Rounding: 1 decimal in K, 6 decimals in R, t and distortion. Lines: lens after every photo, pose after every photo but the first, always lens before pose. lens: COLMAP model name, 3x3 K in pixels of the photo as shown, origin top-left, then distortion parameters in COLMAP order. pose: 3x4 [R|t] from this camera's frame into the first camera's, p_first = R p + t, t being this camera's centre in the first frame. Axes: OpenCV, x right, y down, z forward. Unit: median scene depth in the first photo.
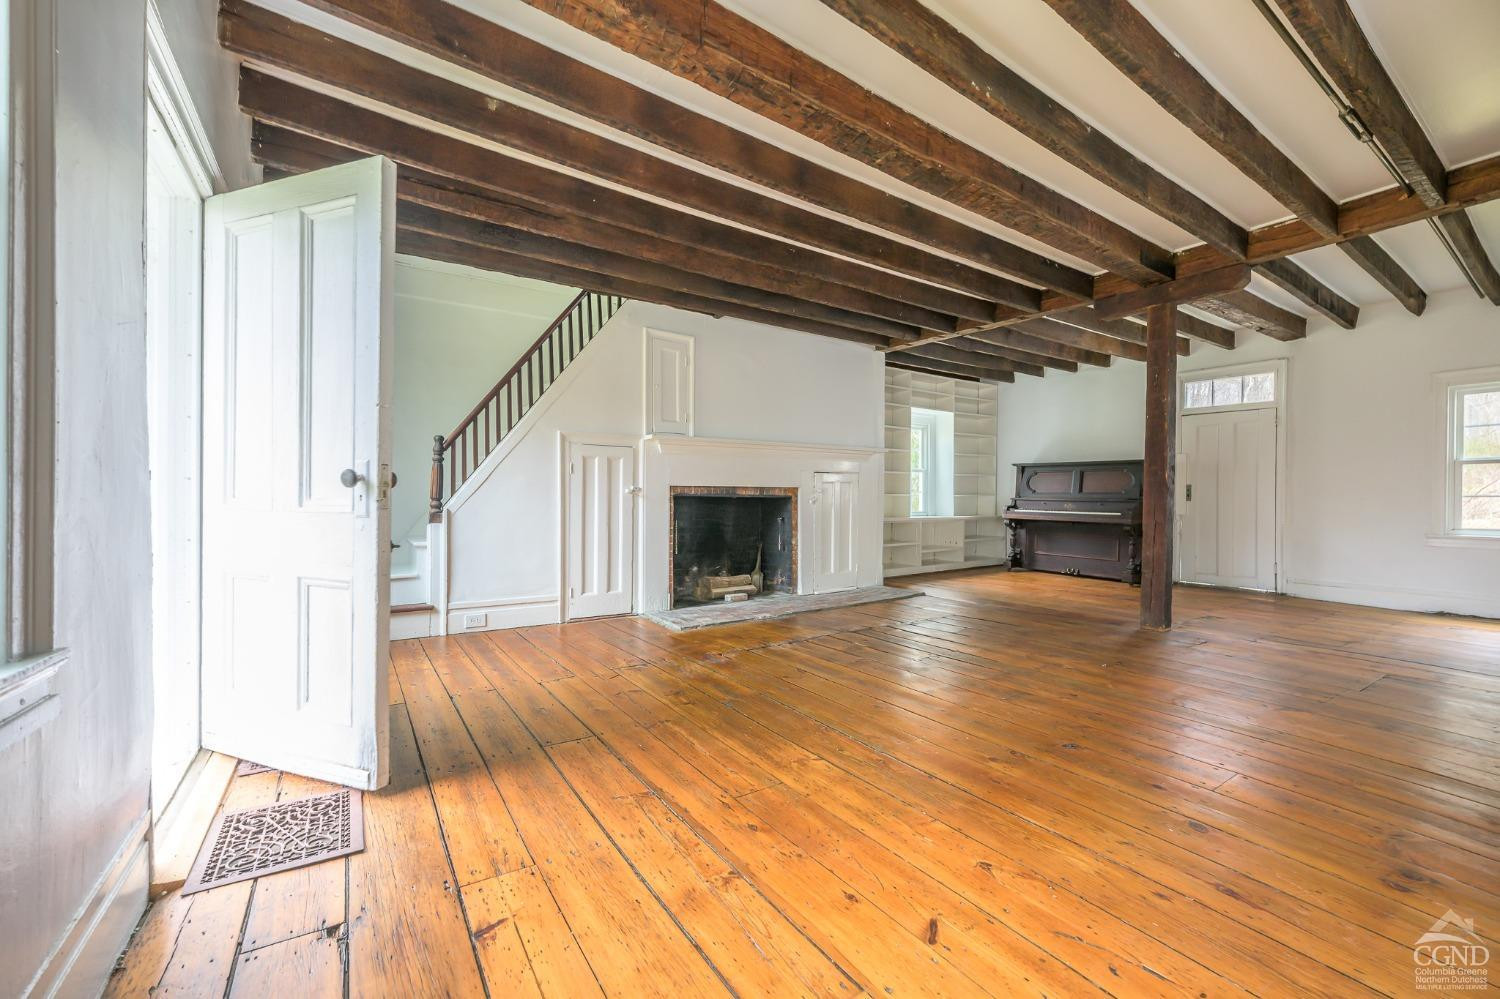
lens RADIAL K [[599.5, 0, 750.0], [0, 599.5, 499.5], [0, 0, 1]] dist [-0.000411, -0.000075]
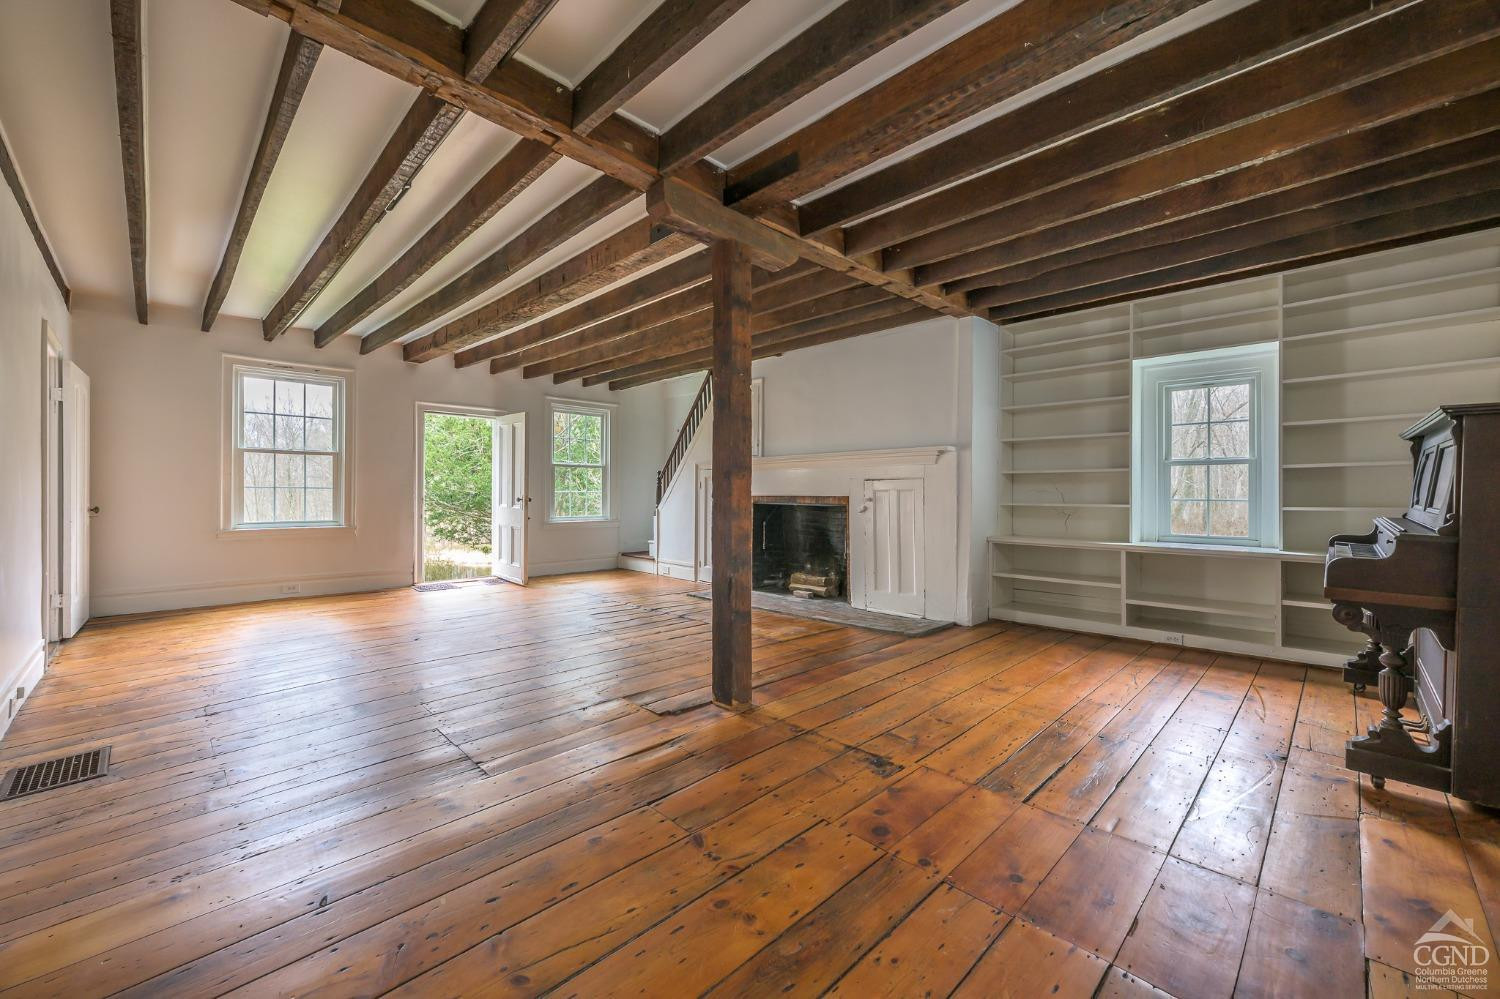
lens RADIAL K [[599.5, 0, 750.0], [0, 599.5, 499.5], [0, 0, 1]] dist [-0.000411, -0.000075]
pose [[0.198618, 0.005066, -0.980064, 1.010644], [-0.002451, 0.999986, 0.004672, -0.019098], [0.980074, 0.001474, 0.198628, 0.645374]]
